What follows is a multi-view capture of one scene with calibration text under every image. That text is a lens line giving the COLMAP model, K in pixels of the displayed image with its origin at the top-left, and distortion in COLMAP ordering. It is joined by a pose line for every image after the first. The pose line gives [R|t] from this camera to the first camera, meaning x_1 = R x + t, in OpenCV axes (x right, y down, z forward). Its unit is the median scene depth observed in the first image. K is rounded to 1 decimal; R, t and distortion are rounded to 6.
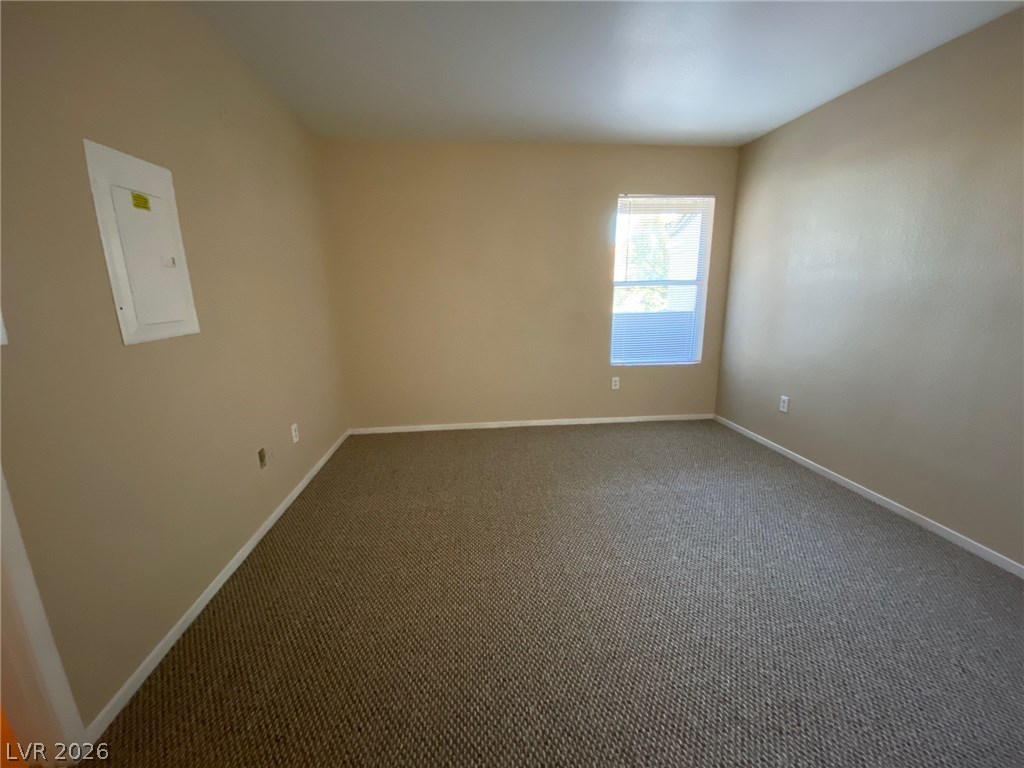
lens RADIAL K [[416.6, 0, 511.0], [0, 416.6, 387.2], [0, 0, 1]] dist [0.023664, -0.020748]
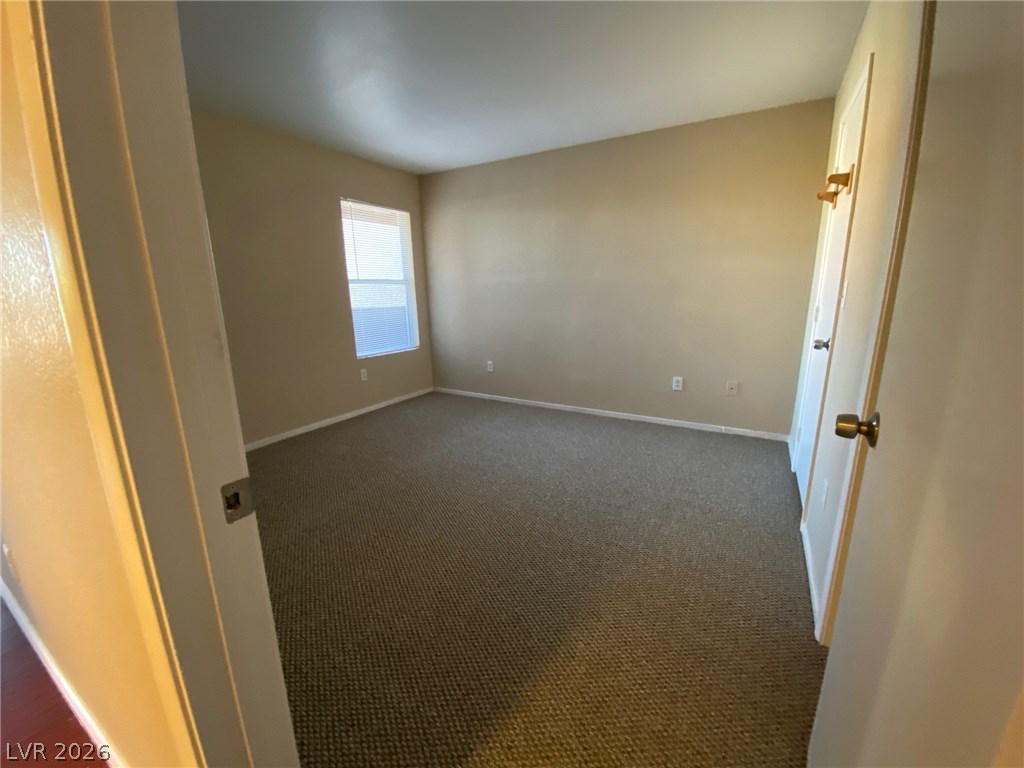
lens RADIAL K [[416.6, 0, 511.0], [0, 416.6, 387.2], [0, 0, 1]] dist [0.023664, -0.020748]
pose [[0.590879, -0.181301, 0.786125, -0.391719], [0.186163, 0.978765, 0.085802, -0.000277], [-0.784988, 0.095649, 0.612083, 0.053454]]
